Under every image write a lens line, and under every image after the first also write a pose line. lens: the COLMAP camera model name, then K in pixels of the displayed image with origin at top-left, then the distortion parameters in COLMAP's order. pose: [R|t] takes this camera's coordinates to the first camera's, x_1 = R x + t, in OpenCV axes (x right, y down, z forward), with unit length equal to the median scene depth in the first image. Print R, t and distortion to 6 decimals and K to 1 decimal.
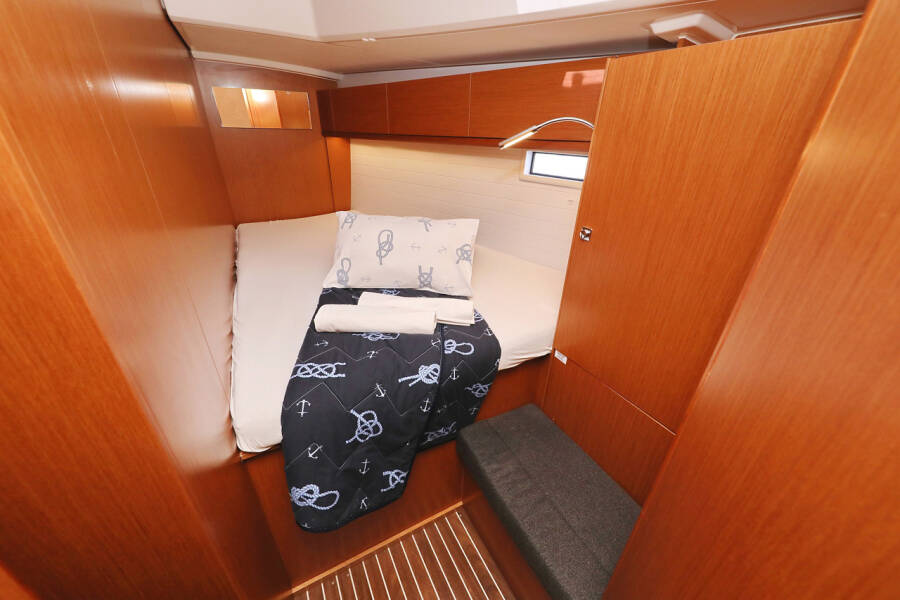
lens RADIAL K [[339.7, 0, 450.0], [0, 339.7, 300.0], [0, 0, 1]] dist [-0.002053, -0.000174]
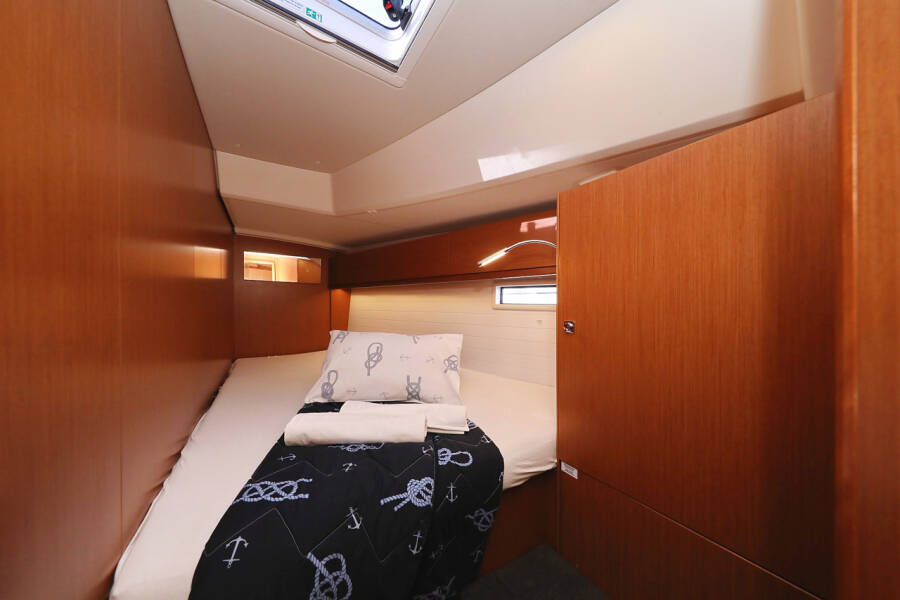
lens RADIAL K [[285.5, 0, 446.2], [0, 285.5, 303.0], [0, 0, 1]] dist [0.000364, -0.000031]
pose [[0.997978, -0.021713, 0.059738, -0.026613], [0.046028, 0.895025, -0.443634, 0.101571], [-0.043834, 0.445487, 0.894215, 0.177898]]
